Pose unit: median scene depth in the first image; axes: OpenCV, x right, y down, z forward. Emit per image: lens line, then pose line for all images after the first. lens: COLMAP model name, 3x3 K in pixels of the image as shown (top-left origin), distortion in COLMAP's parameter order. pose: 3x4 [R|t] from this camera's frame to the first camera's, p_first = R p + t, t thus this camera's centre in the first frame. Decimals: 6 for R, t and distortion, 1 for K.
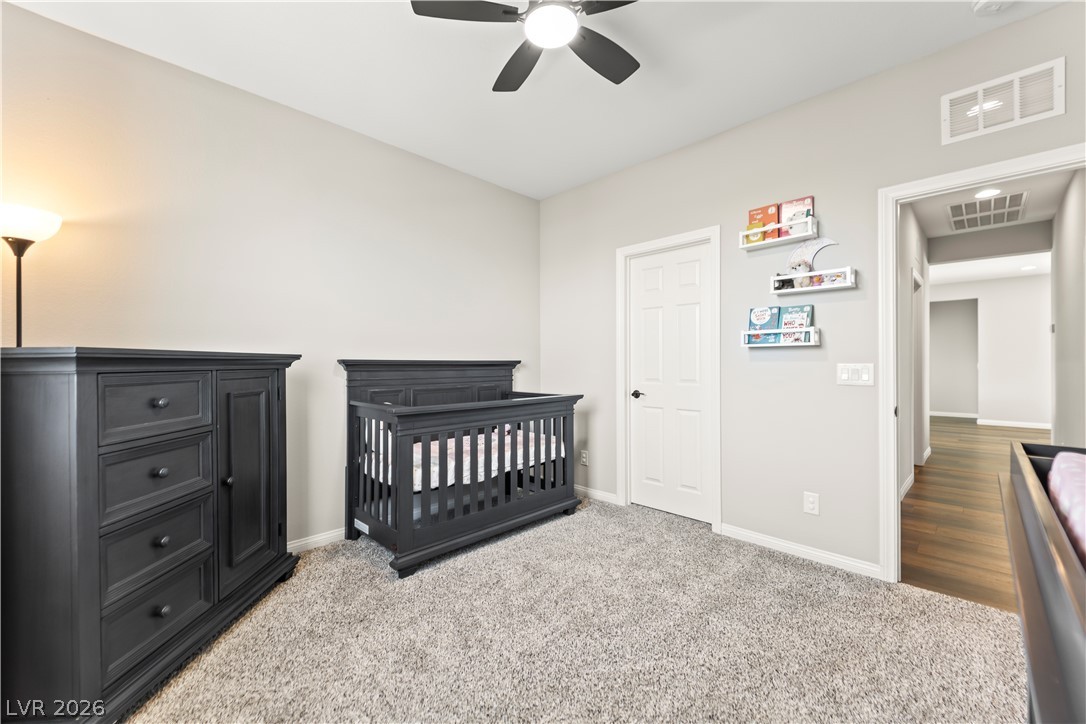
lens RADIAL K [[436.0, 0, 538.6], [0, 436.0, 363.3], [0, 0, 1]] dist [0.003155, -0.001362]
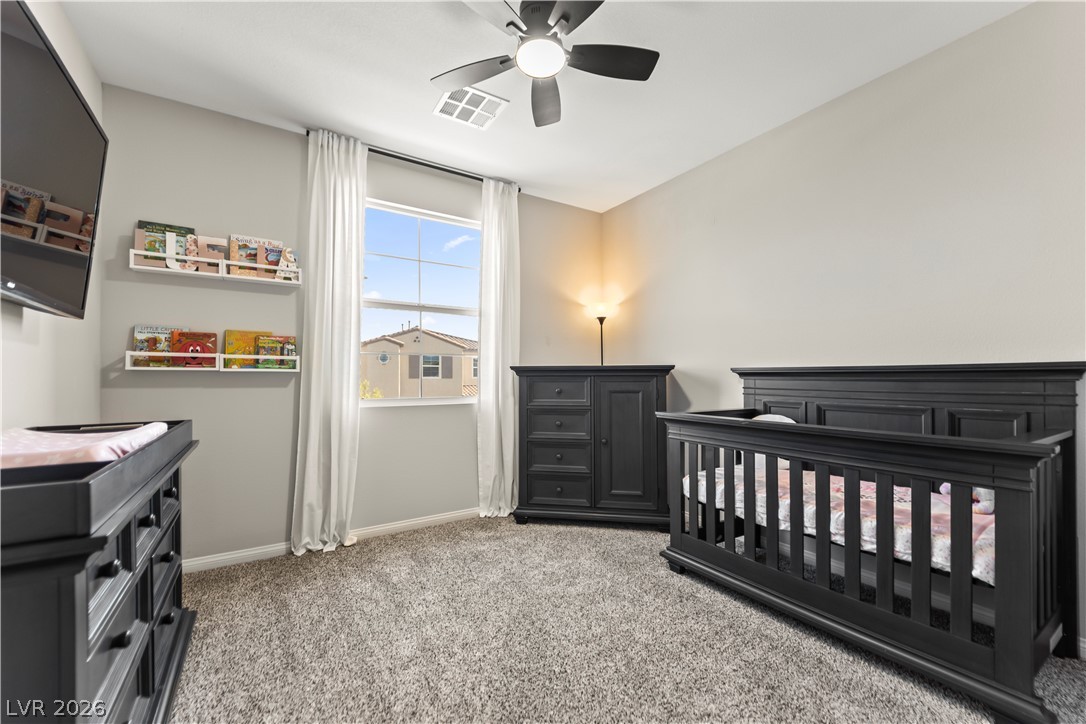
lens RADIAL K [[436.0, 0, 546.1], [0, 436.0, 376.3], [0, 0, 1]] dist [0.003155, -0.001362]
pose [[-0.216654, -0.000242, -0.976248, 0.763833], [0.000081, 1.000000, -0.000266, 0.013242], [0.976248, -0.000137, -0.216654, 0.881569]]
